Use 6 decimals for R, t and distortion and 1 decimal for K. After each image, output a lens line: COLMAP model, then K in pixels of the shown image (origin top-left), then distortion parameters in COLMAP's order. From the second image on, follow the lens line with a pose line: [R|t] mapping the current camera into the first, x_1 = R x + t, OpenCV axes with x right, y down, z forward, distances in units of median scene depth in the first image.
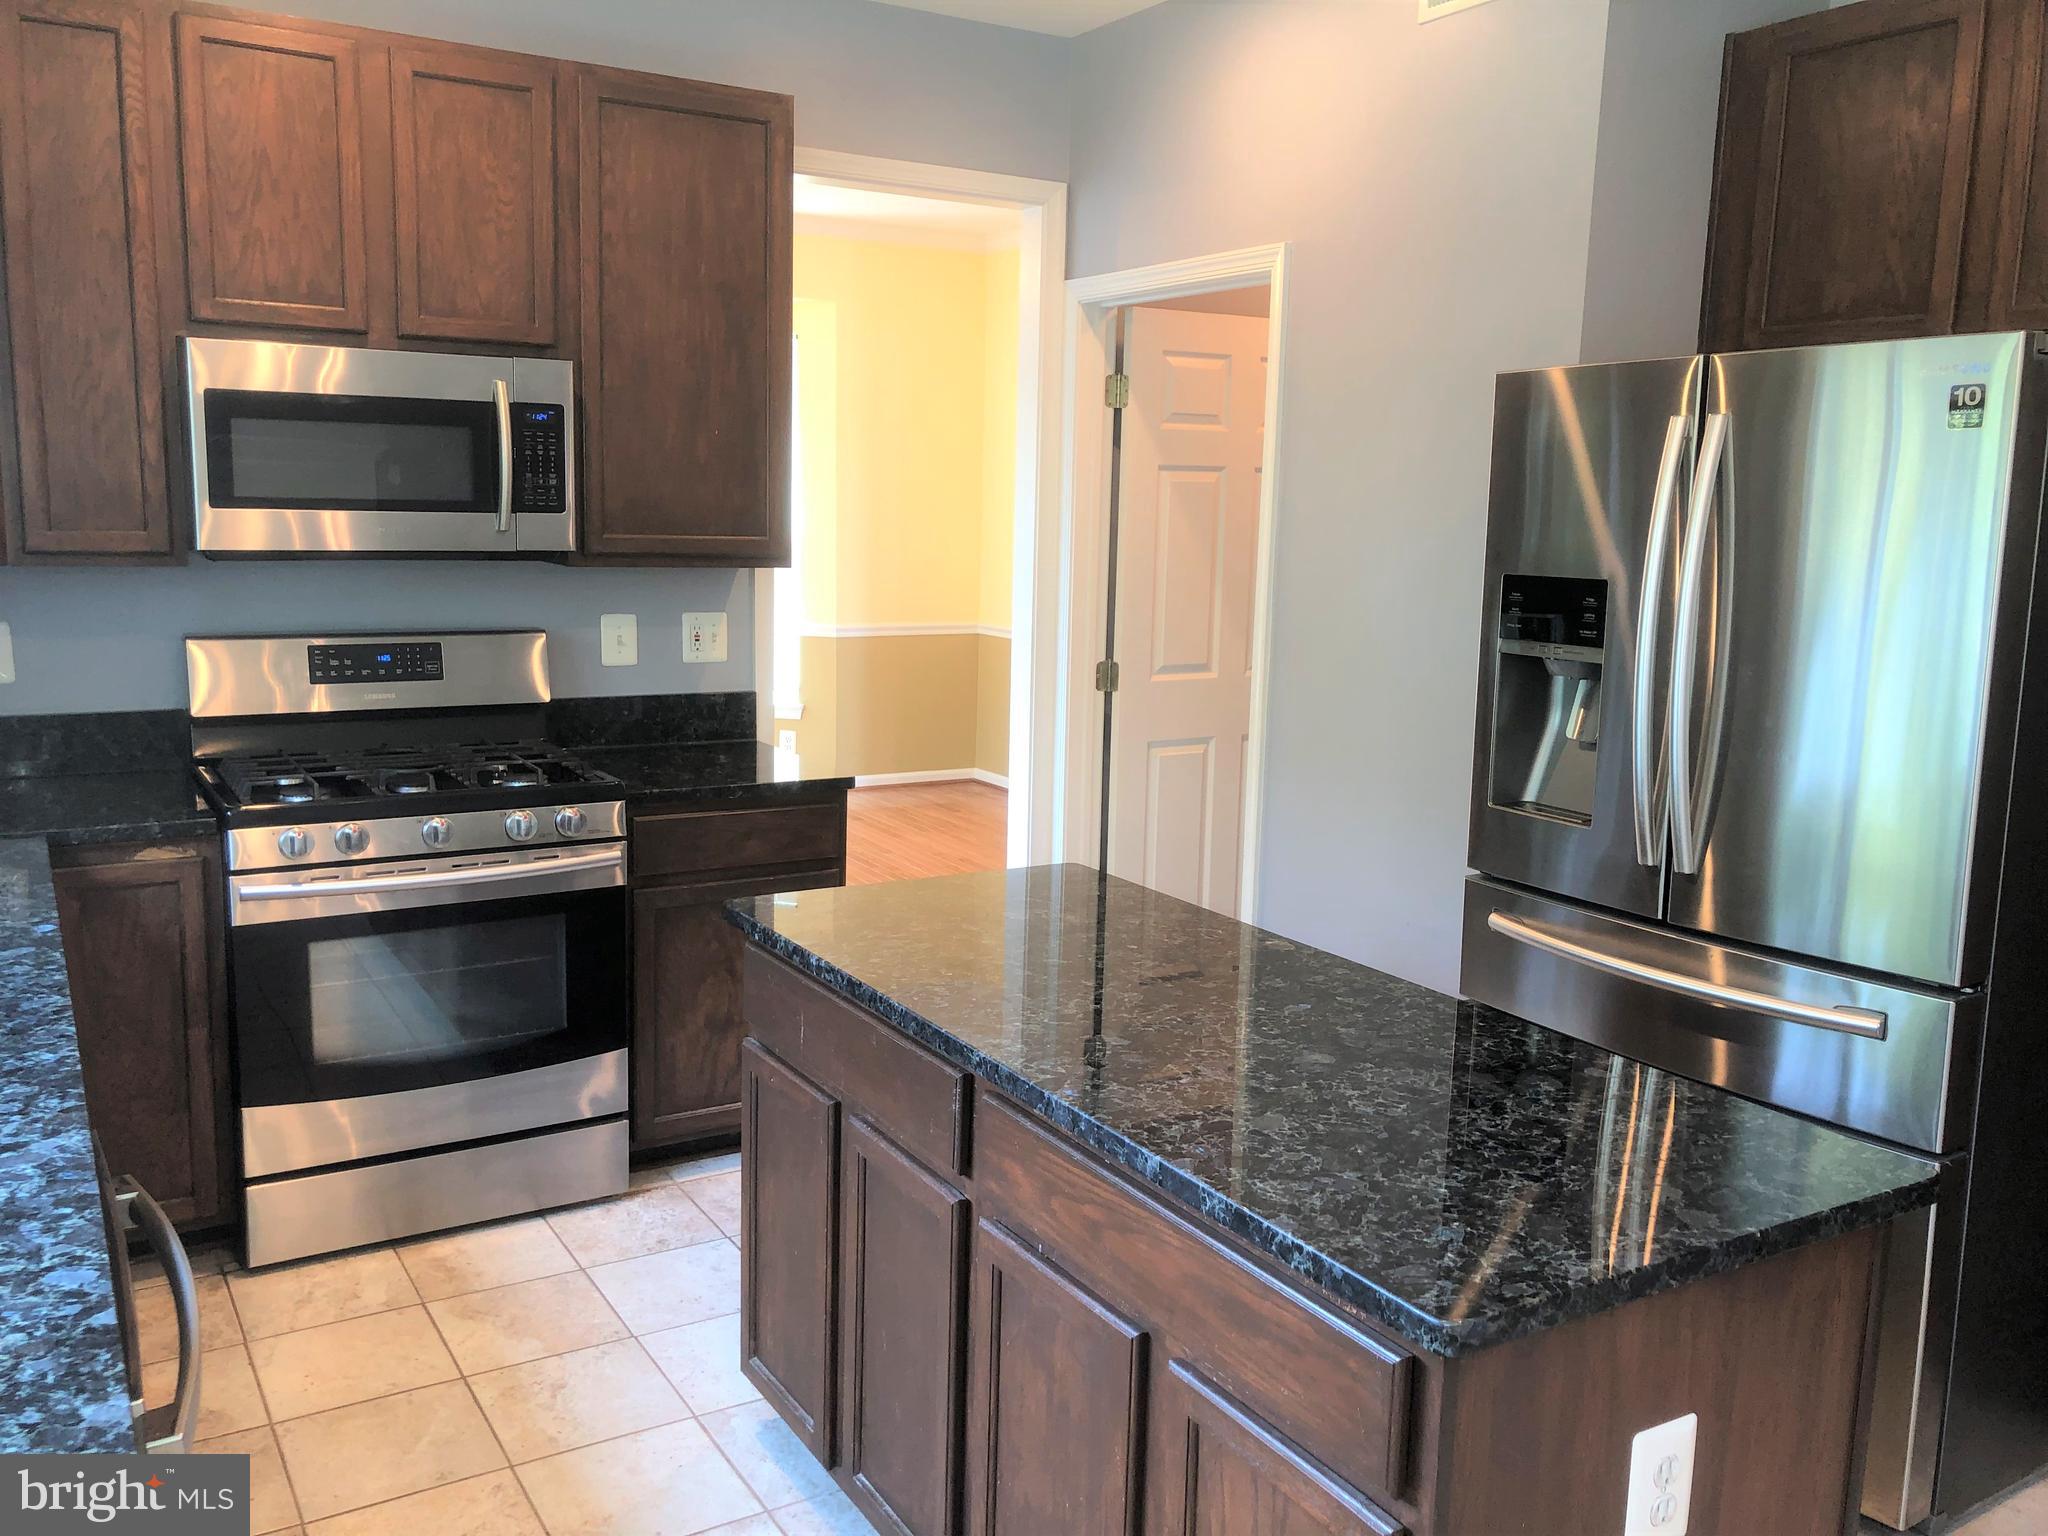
lens RADIAL K [[1709.1, 0, 1019.5], [0, 1709.1, 729.9], [0, 0, 1]] dist [0.040450, 0.000380]
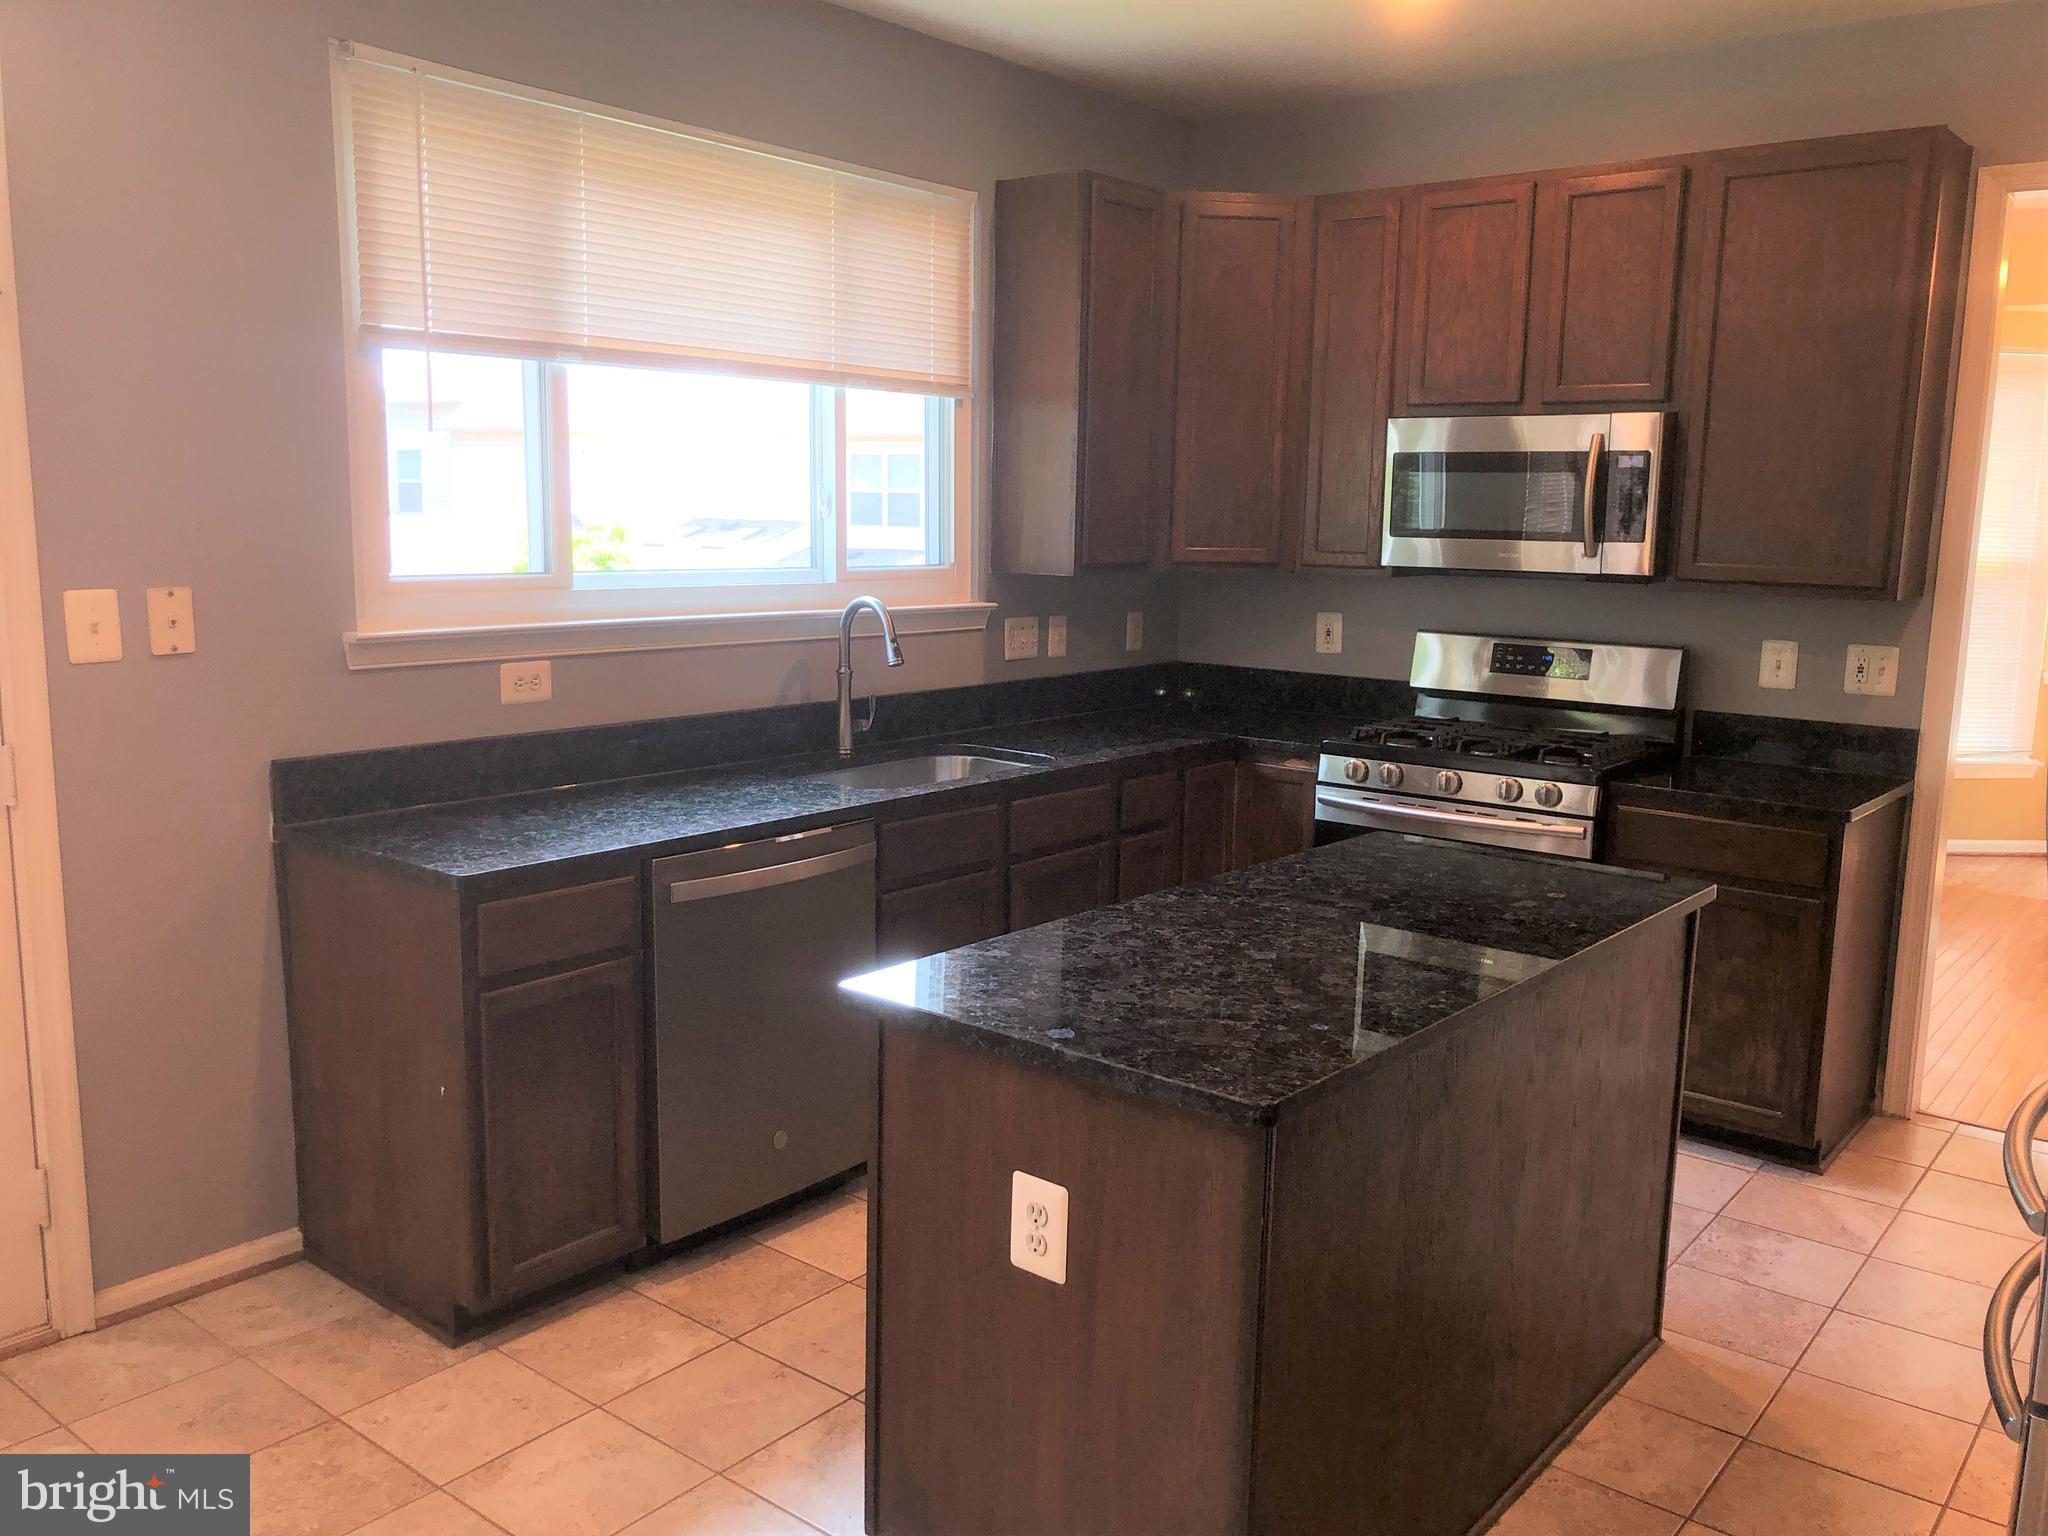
lens RADIAL K [[1697.4, 0, 1014.6], [0, 1697.4, 766.3], [0, 0, 1]] dist [0.028928, -0.004929]
pose [[0.356620, 0.131102, -0.925005, 0.691319], [-0.137508, 0.986687, 0.086830, -0.019020], [0.924074, 0.096230, 0.369900, 0.192307]]
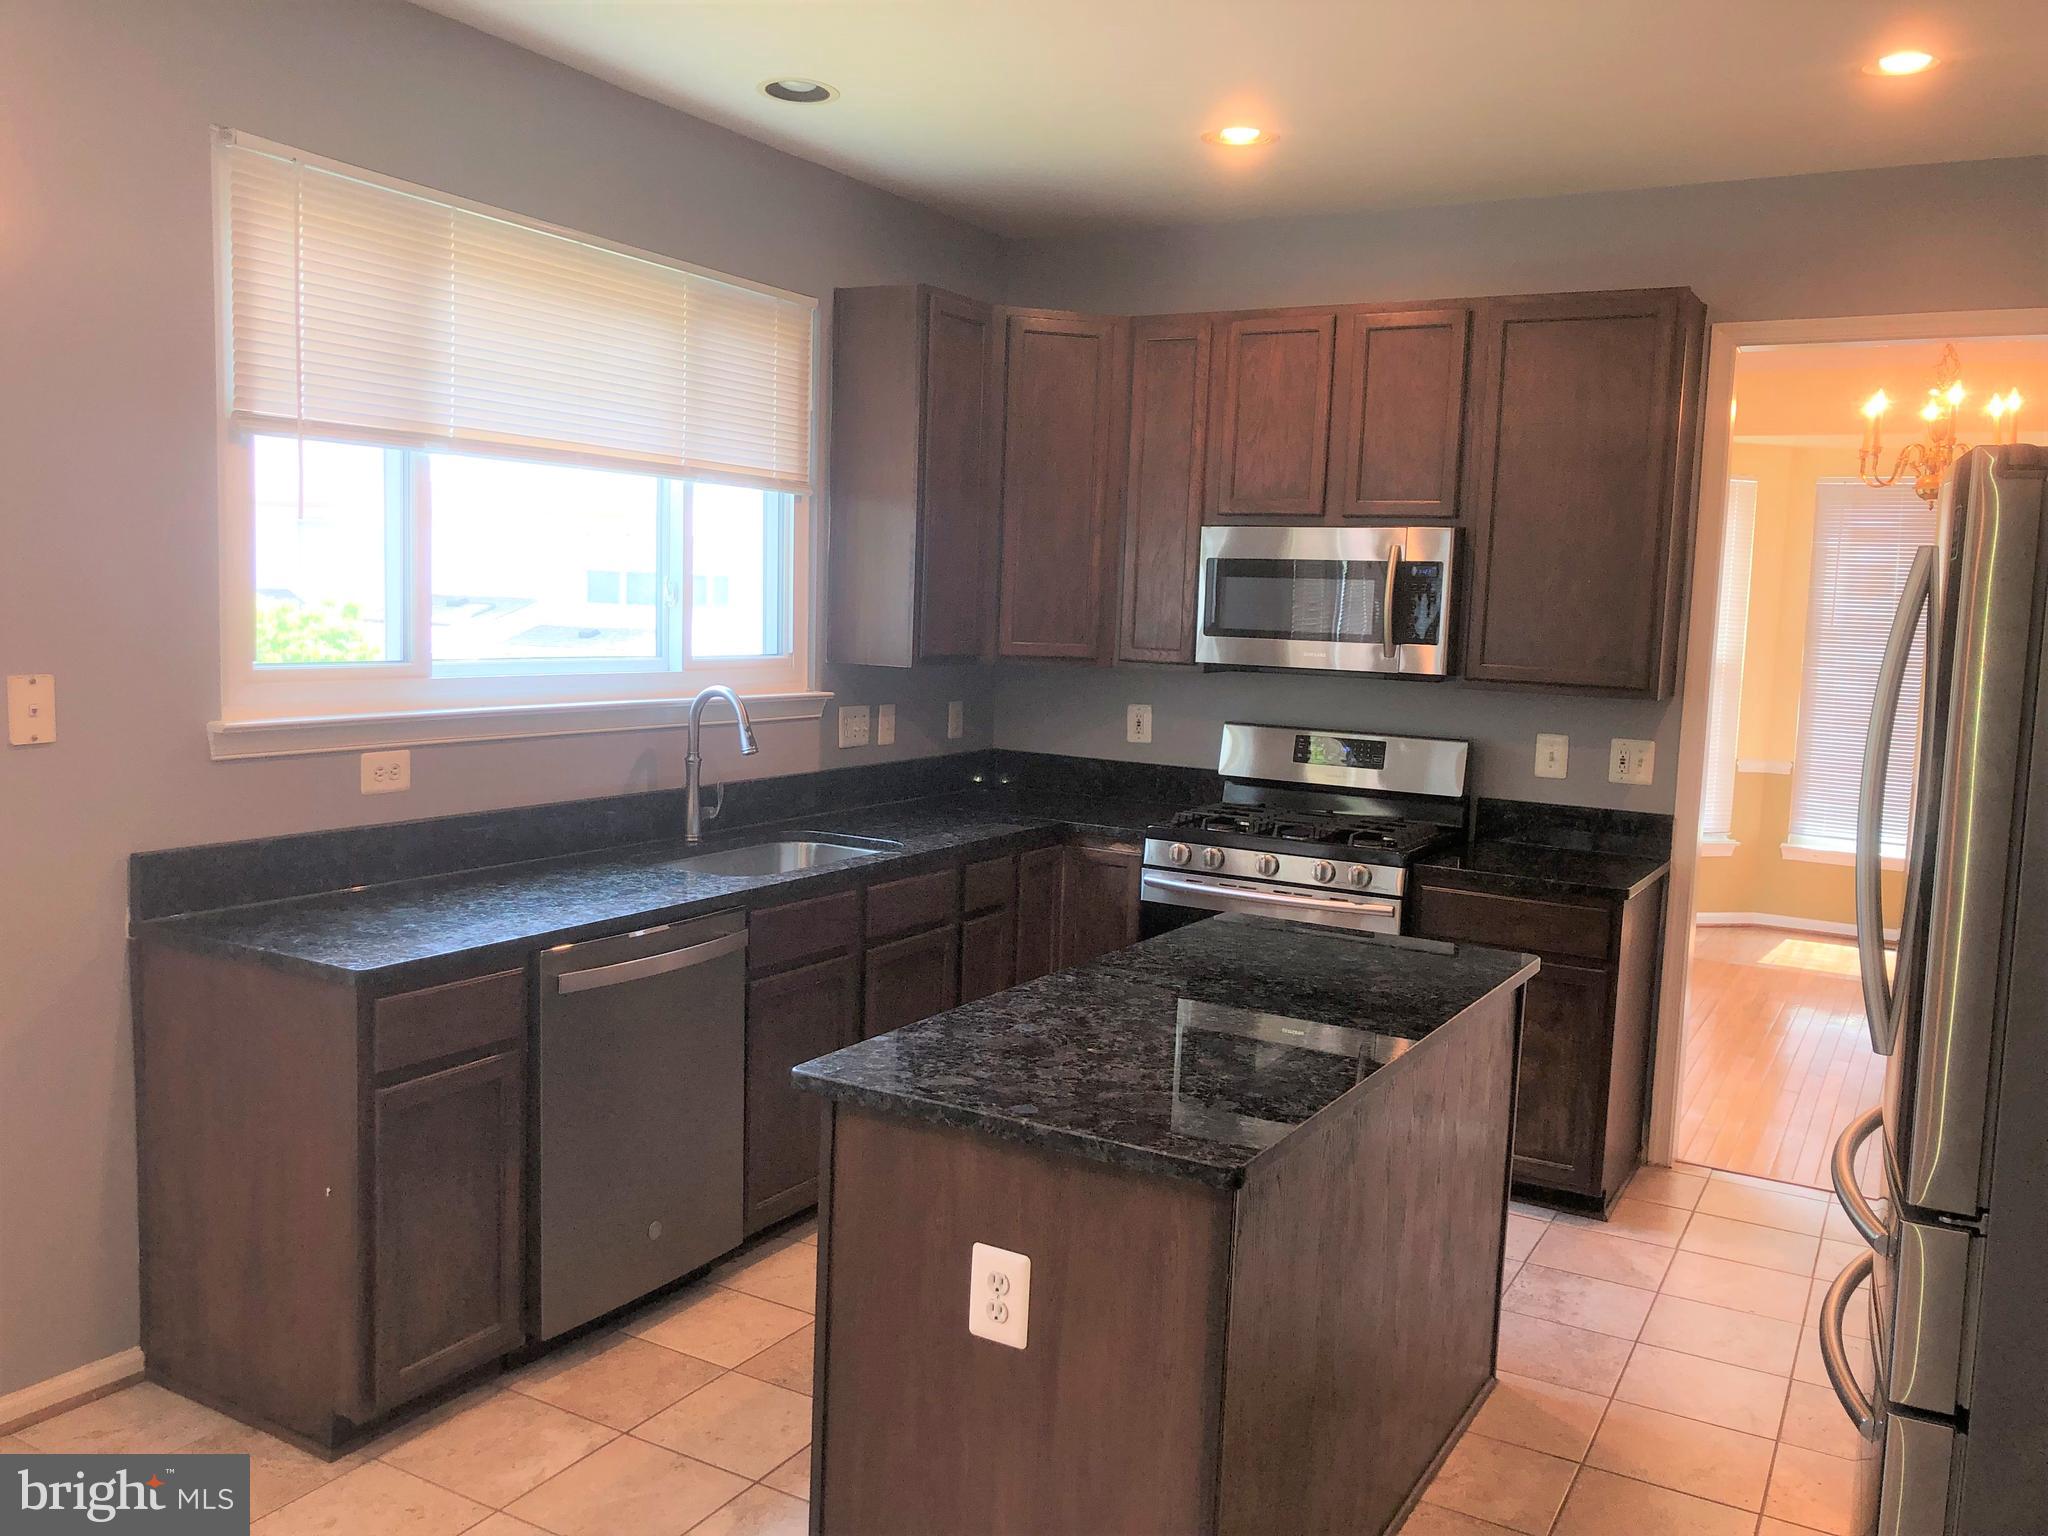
lens RADIAL K [[1686.8, 0, 1024.0], [0, 1686.8, 768.0], [0, 0, 1]] dist [0.039984, -0.011483]
pose [[0.503907, 0.088533, -0.859209, 0.688255], [-0.144017, 0.989421, 0.017488, -0.013880], [0.851667, 0.114928, 0.511326, 0.101831]]
